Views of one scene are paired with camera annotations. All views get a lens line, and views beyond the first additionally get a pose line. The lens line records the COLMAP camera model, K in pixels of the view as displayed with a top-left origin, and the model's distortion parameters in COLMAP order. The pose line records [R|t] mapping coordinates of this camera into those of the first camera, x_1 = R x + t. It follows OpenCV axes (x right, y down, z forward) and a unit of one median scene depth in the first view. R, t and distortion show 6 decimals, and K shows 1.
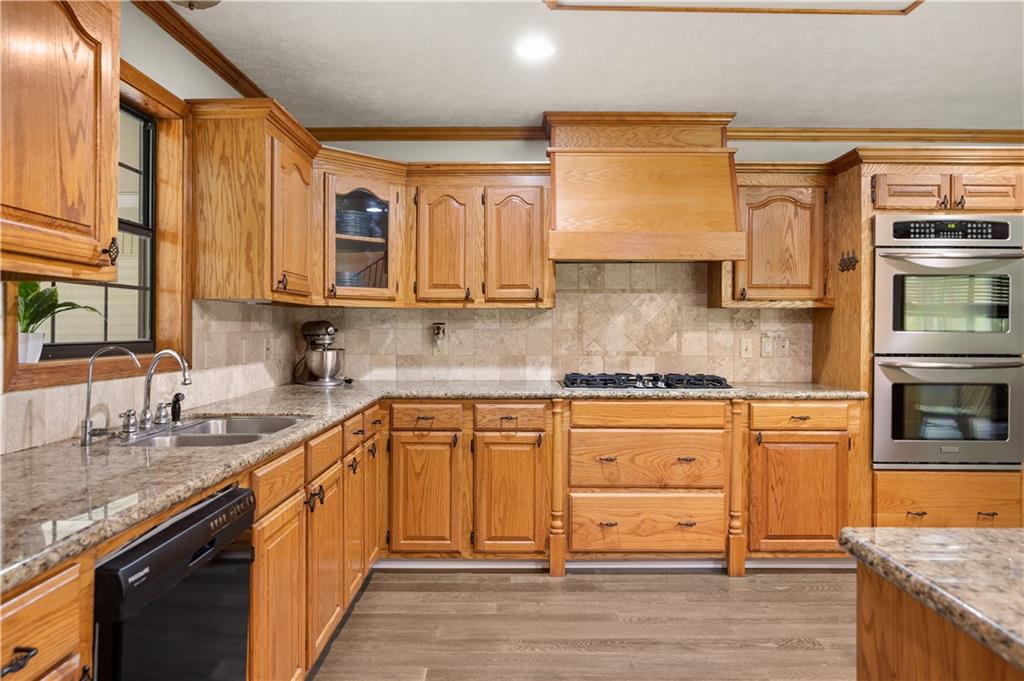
lens RADIAL K [[716.6, 0, 513.4], [0, 716.6, 325.7], [0, 0, 1]] dist [-0.001868, 0.000386]
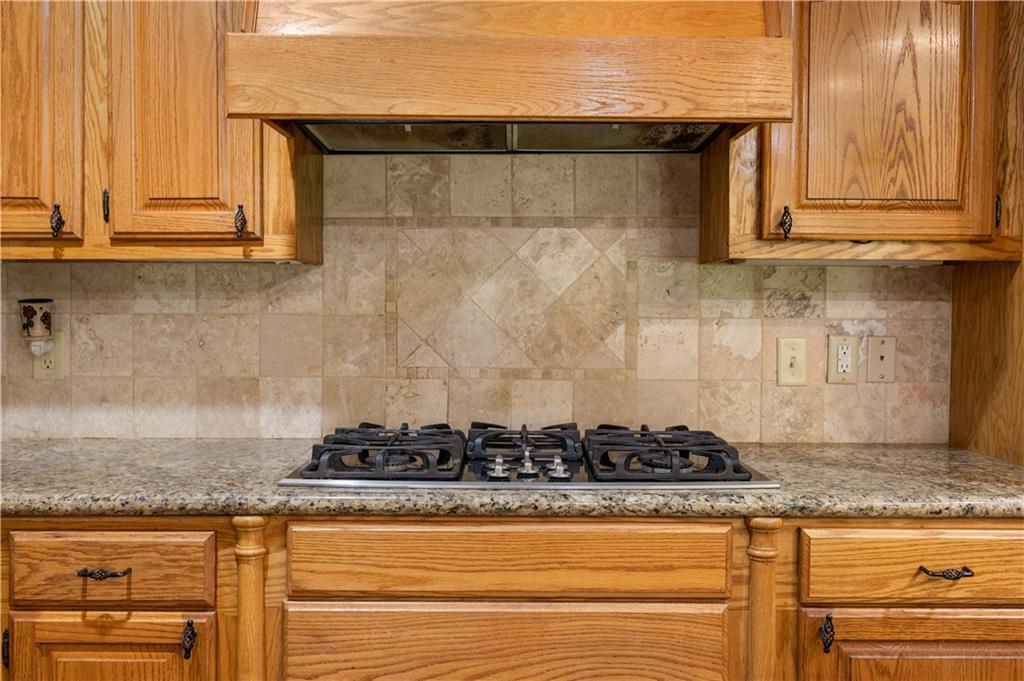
lens RADIAL K [[883.5, 0, 513.0], [0, 883.5, 325.2], [0, 0, 1]] dist [-0.000549, 0.000821]
pose [[0.999971, 0.001600, 0.007481, 0.171384], [-0.001754, 0.999787, 0.020546, 0.000465], [-0.007447, -0.020559, 0.999761, 0.526067]]
